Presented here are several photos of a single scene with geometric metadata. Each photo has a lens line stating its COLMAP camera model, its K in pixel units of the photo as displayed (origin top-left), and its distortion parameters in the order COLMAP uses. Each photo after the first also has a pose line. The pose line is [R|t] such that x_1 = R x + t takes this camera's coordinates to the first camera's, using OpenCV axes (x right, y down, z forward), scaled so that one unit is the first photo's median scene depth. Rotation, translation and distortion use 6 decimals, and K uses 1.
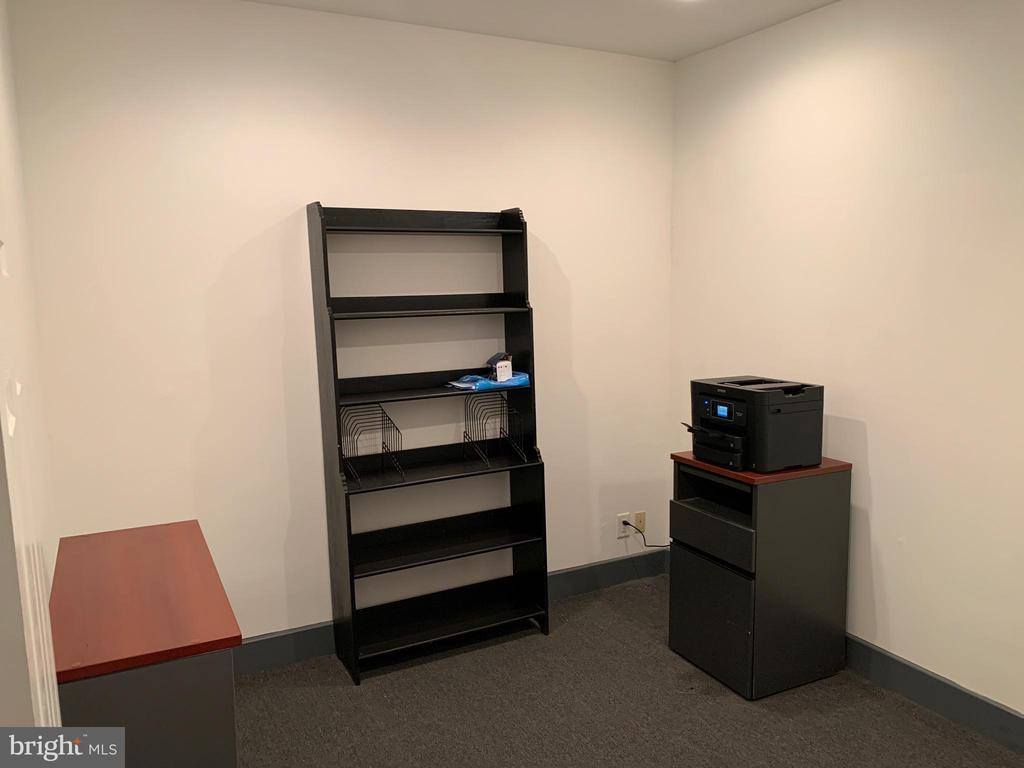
lens RADIAL K [[764.1, 0, 512.0], [0, 764.1, 384.0], [0, 0, 1]] dist [0.033666, -0.006076]
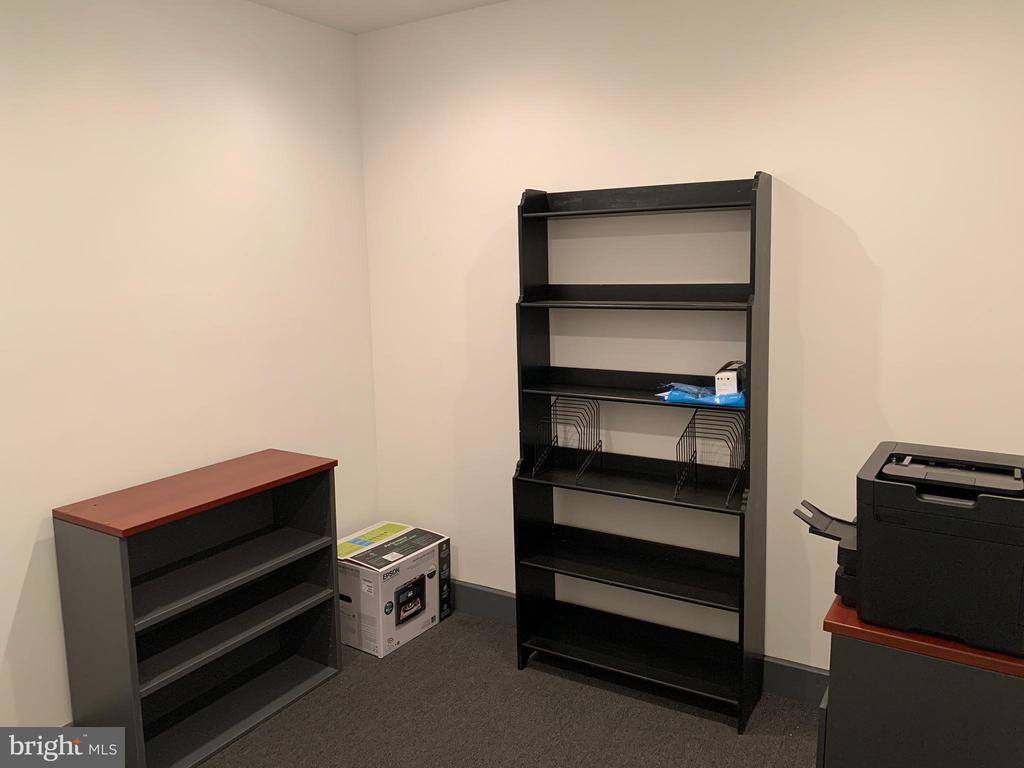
lens RADIAL K [[764.1, 0, 512.0], [0, 764.1, 384.0], [0, 0, 1]] dist [0.033666, -0.006076]
pose [[0.467786, 0.142850, -0.872221, 0.582384], [-0.114053, 0.988358, 0.100702, -0.072577], [0.876452, 0.052372, 0.478632, 0.440059]]
